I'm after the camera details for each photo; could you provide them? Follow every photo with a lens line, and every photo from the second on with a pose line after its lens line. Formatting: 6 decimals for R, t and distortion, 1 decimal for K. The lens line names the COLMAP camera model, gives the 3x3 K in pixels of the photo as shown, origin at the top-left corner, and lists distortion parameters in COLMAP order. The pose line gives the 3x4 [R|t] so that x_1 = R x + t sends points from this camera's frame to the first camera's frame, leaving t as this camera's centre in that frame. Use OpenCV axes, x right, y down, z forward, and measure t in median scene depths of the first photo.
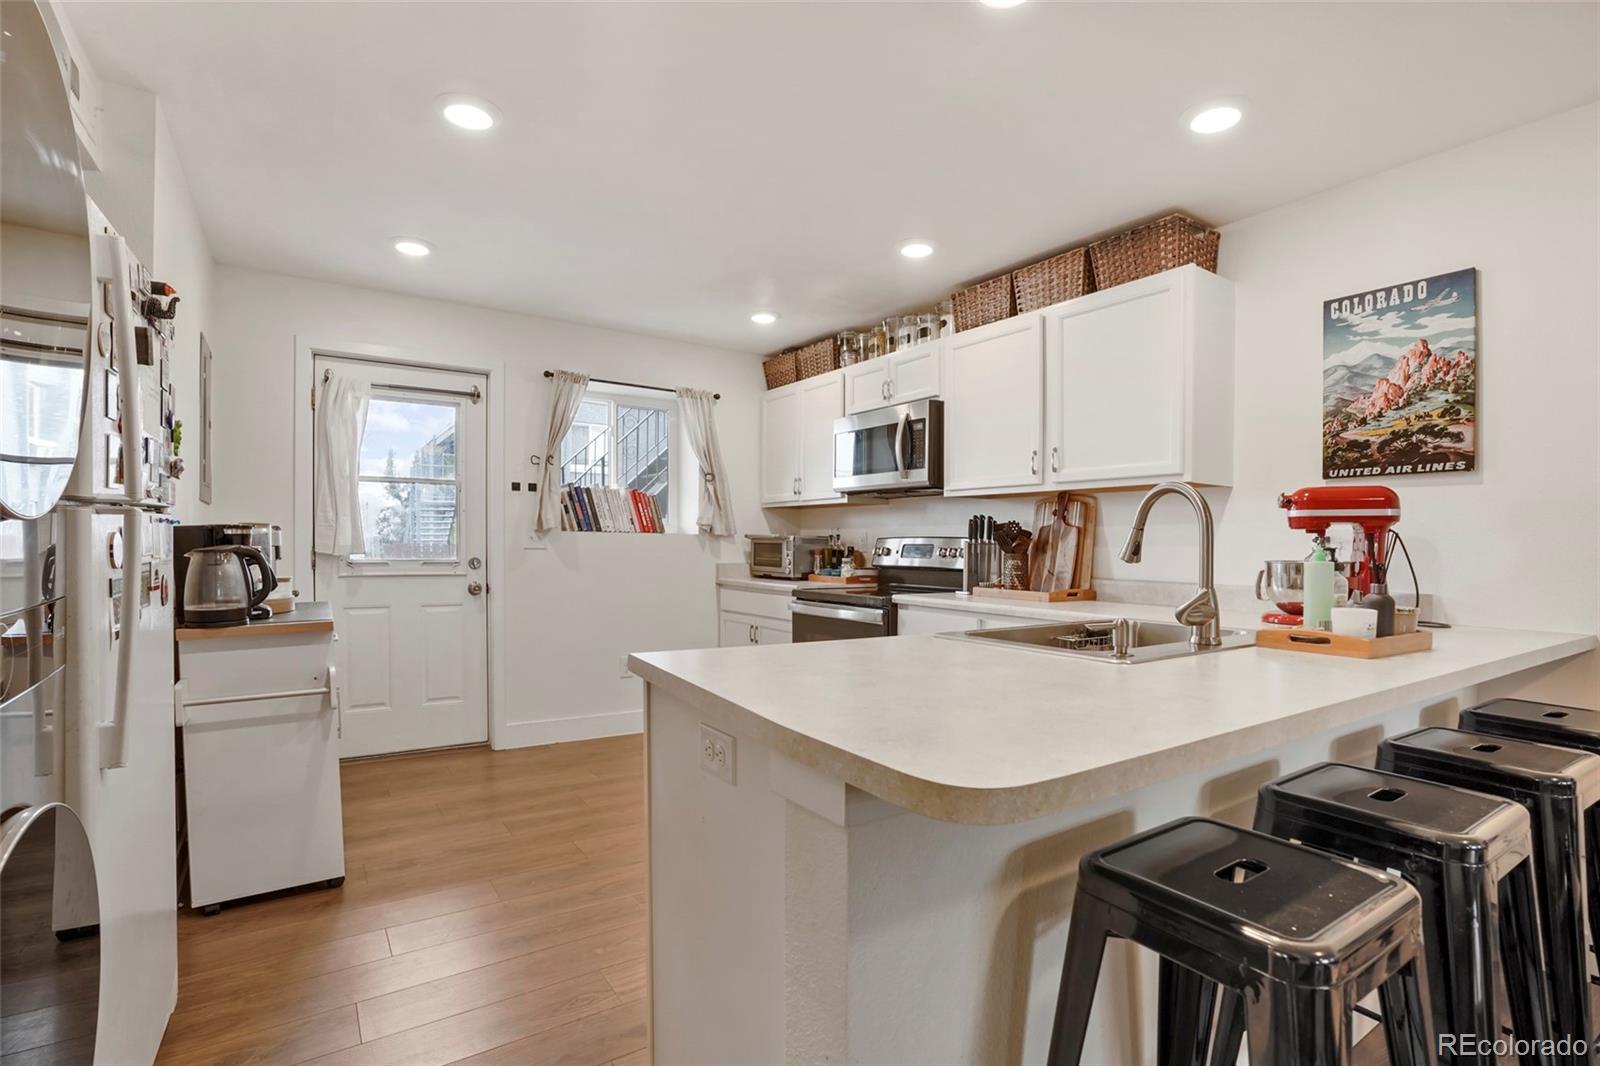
lens RADIAL K [[751.6, 0, 801.0], [0, 751.6, 547.9], [0, 0, 1]] dist [-0.058918, 0.029581]
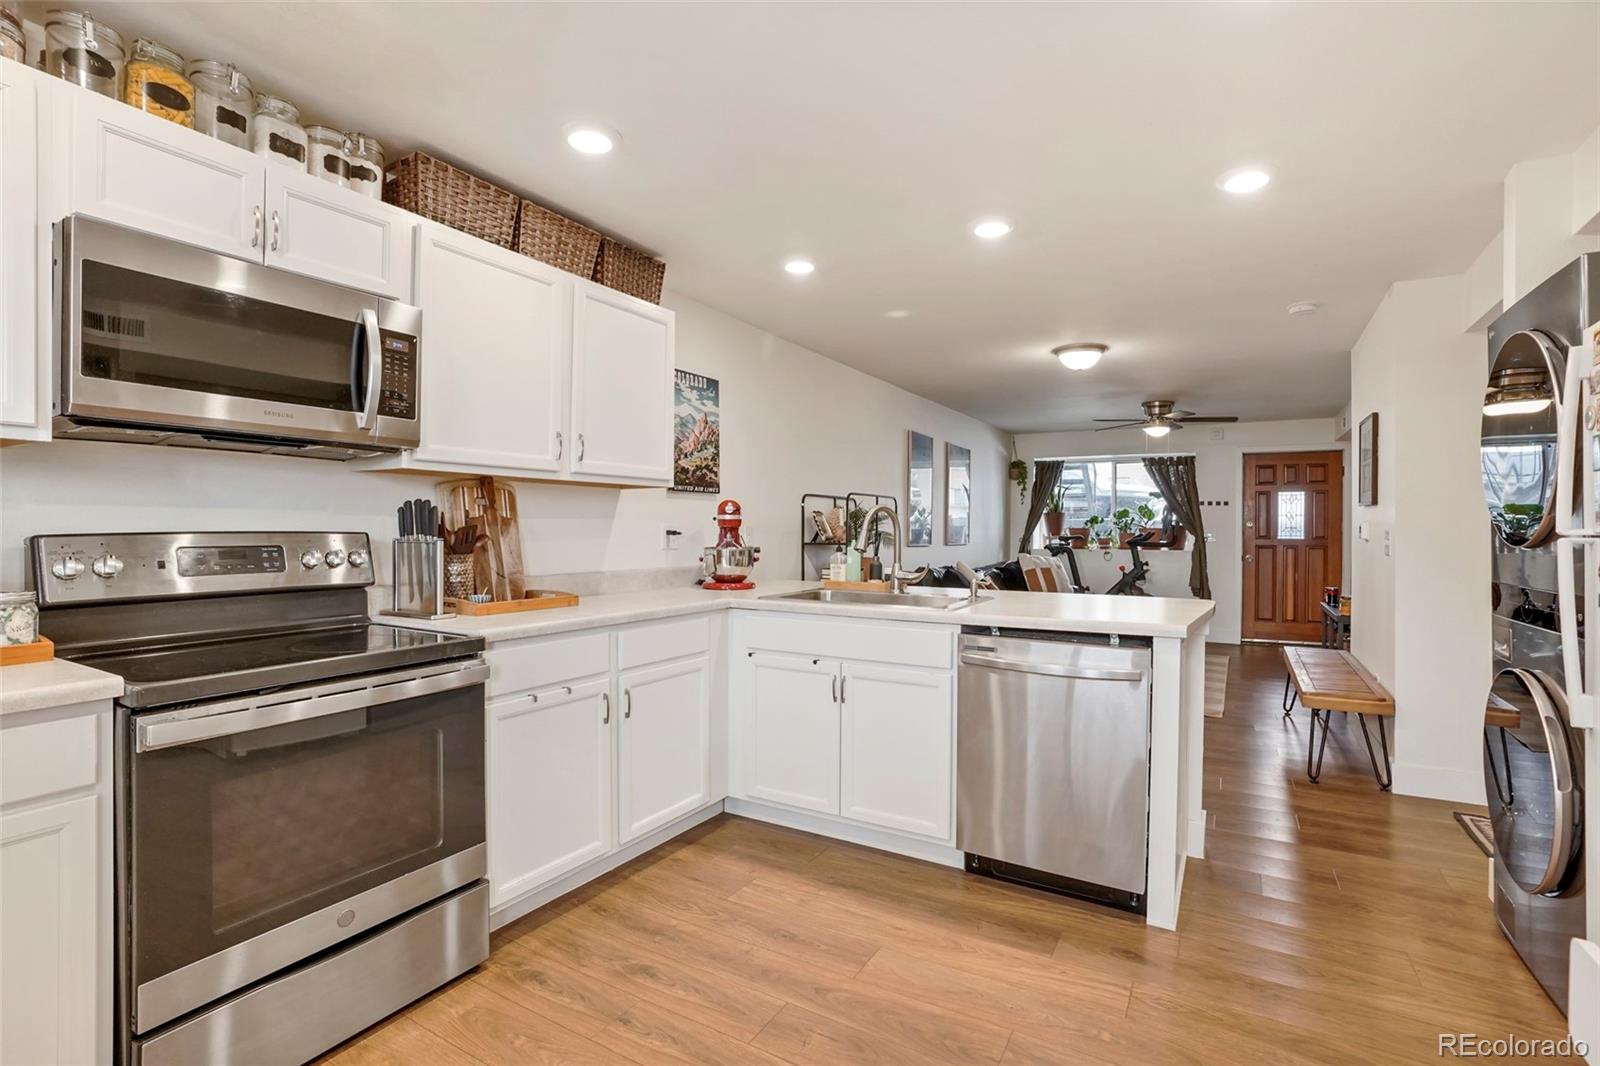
lens RADIAL K [[743.5, 0, 800.0], [0, 743.5, 533.0], [0, 0, 1]] dist [-0.069522, 0.028949]
pose [[-0.421780, -0.019425, 0.906490, -0.547524], [-0.003642, 0.999799, 0.019730, -0.030650], [-0.906691, 0.005020, -0.421766, 1.059370]]
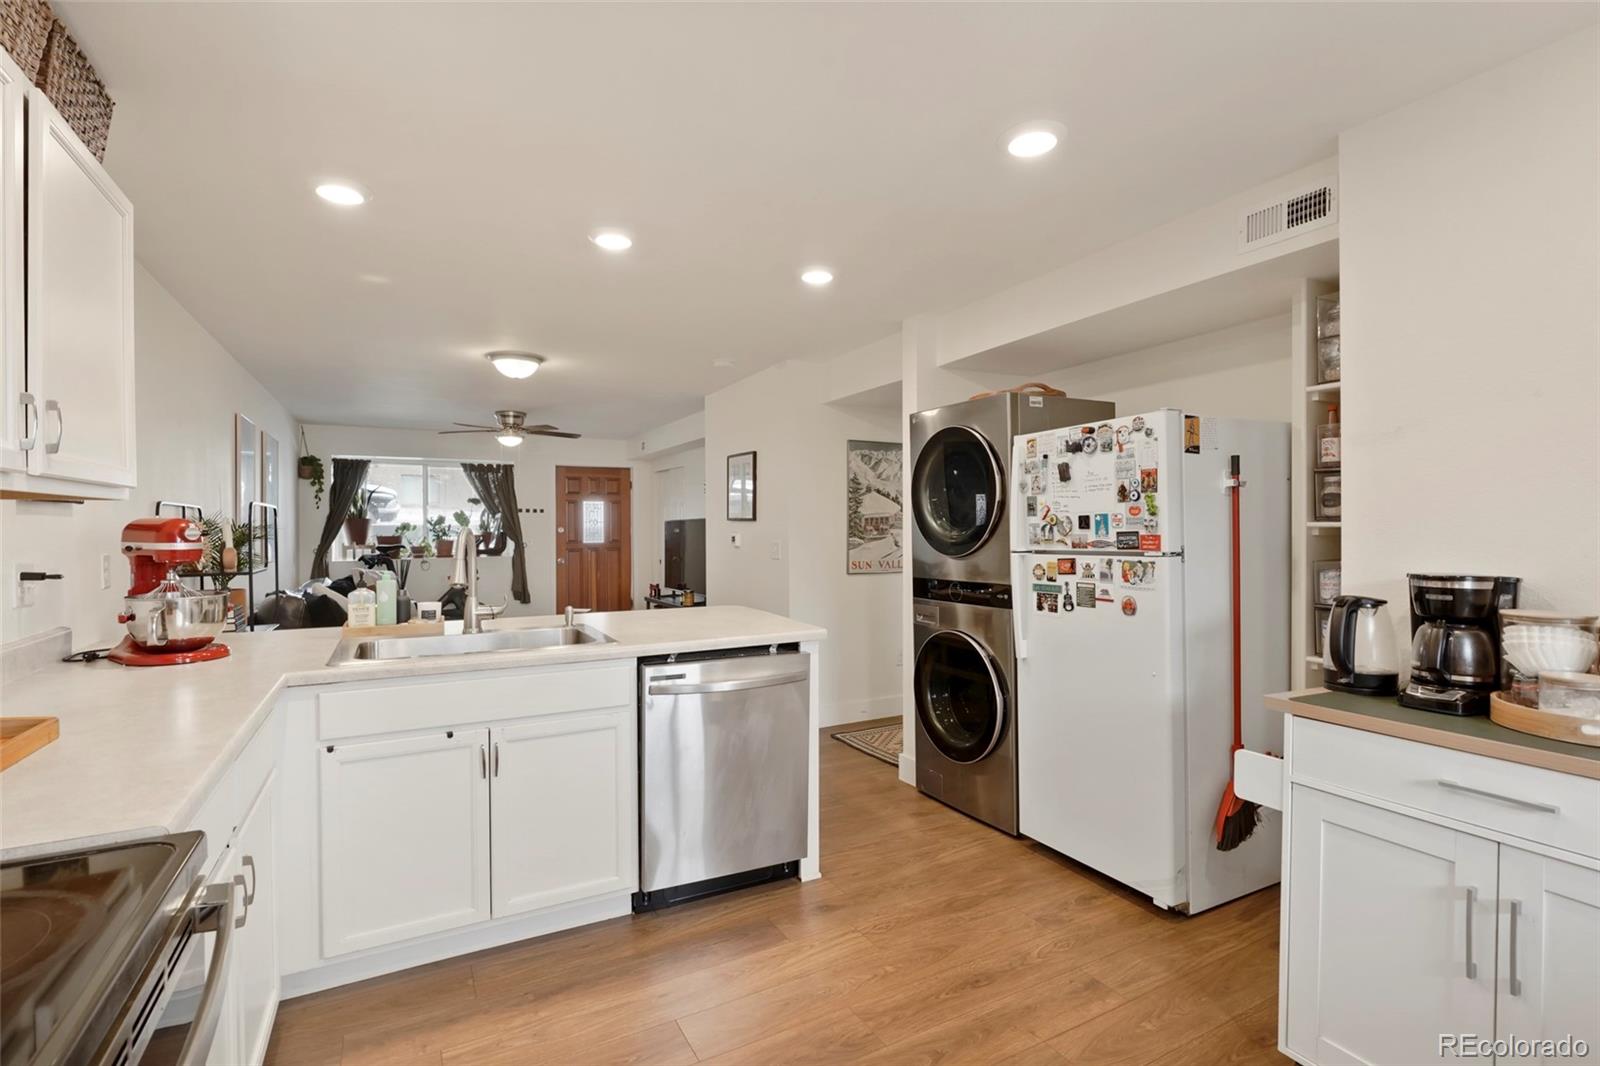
lens RADIAL K [[750.1, 0, 804.1], [0, 750.1, 531.1], [0, 0, 1]] dist [-0.002519, -0.000214]
pose [[-0.994282, -0.007896, 0.106491, -0.173697], [-0.006380, 0.999873, 0.014572, -0.058641], [-0.106593, 0.013809, -0.994207, 1.308693]]
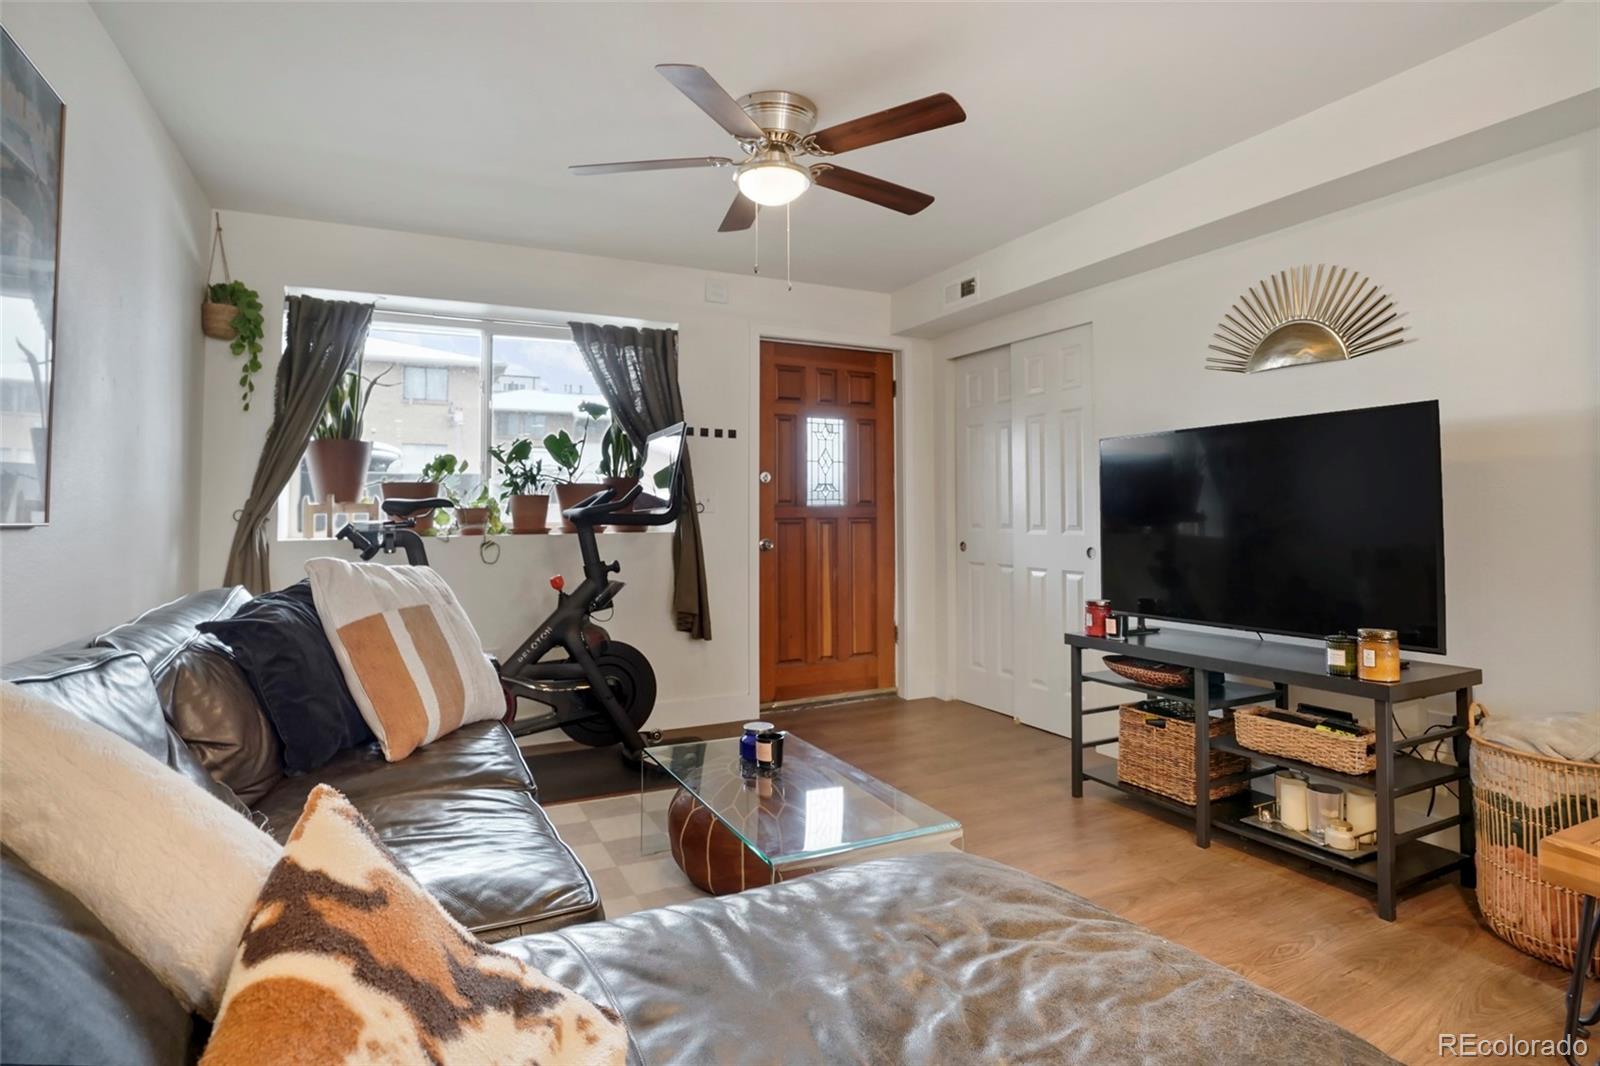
lens RADIAL K [[830.6, 0, 805.2], [0, 830.6, 484.8], [0, 0, 1]] dist [-0.042304, 0.000536]
pose [[-0.990508, -0.003313, 0.137418, 0.715647], [-0.006982, 0.999632, -0.026227, 0.029303], [-0.137281, -0.026937, -0.990166, 0.100788]]
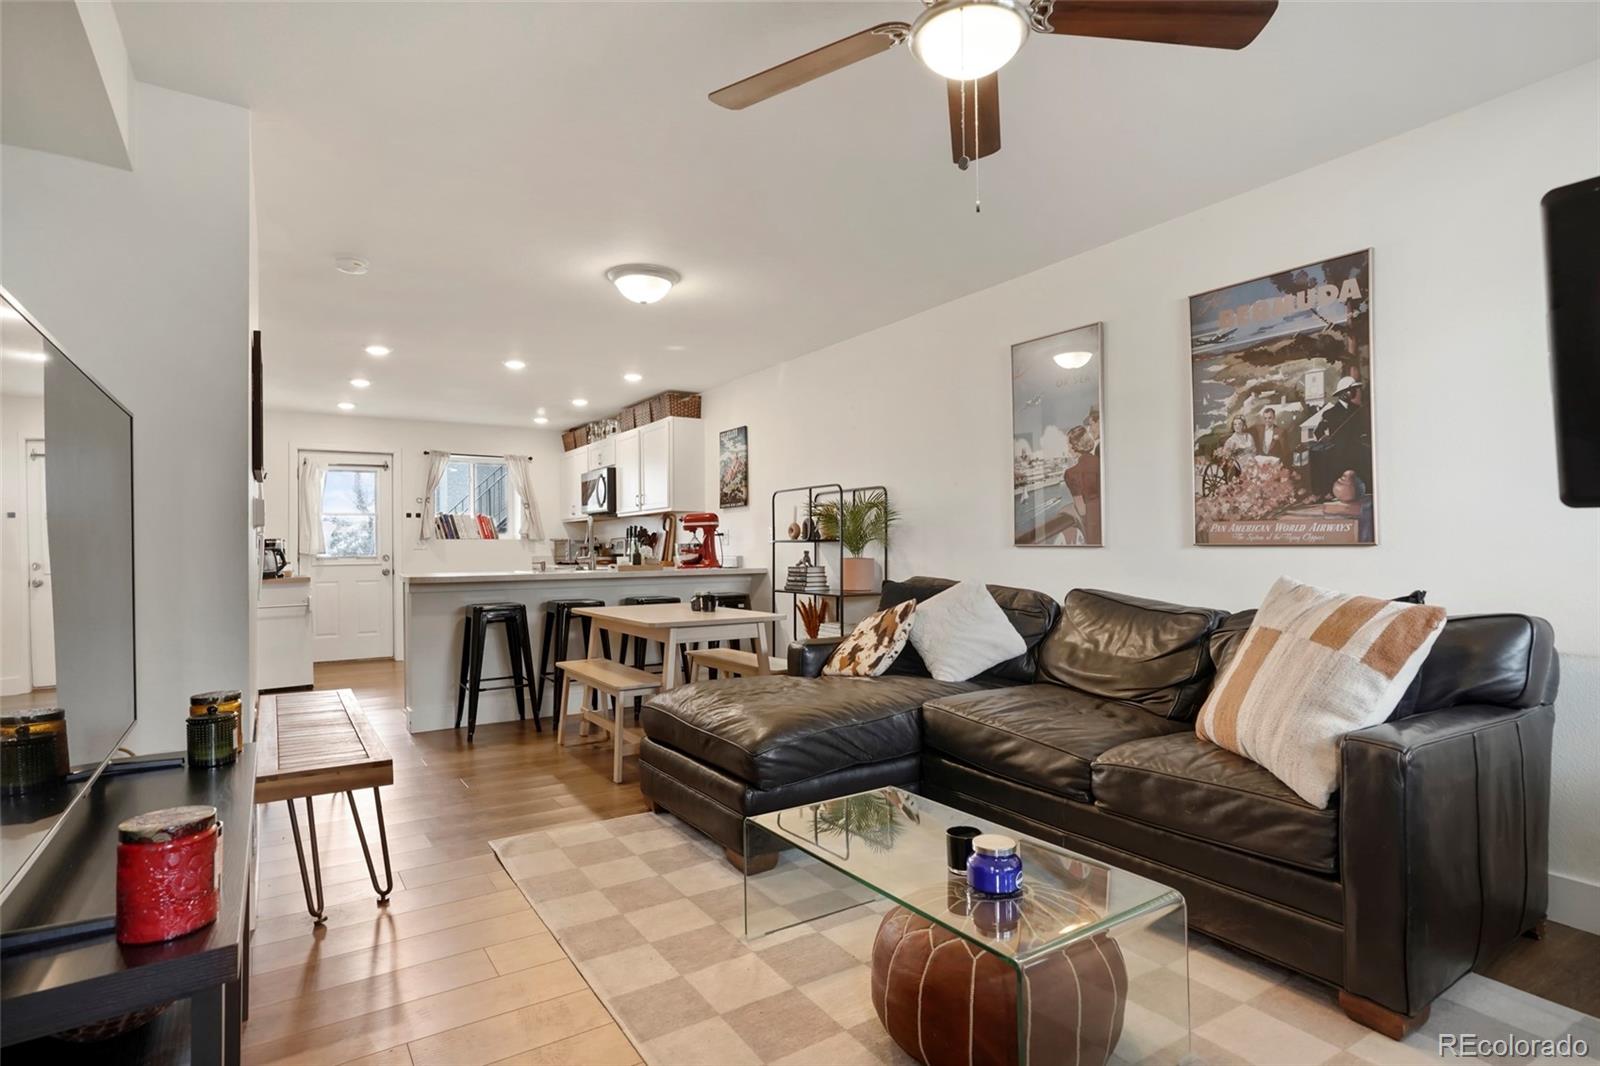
lens RADIAL K [[810.3, 0, 763.2], [0, 810.3, 528.5], [0, 0, 1]] dist [-0.002726, -0.000260]
pose [[0.998503, -0.024110, -0.049089, 0.744804], [0.022537, 0.999222, -0.032359, 0.043124], [0.049831, 0.031204, 0.998270, -1.199174]]
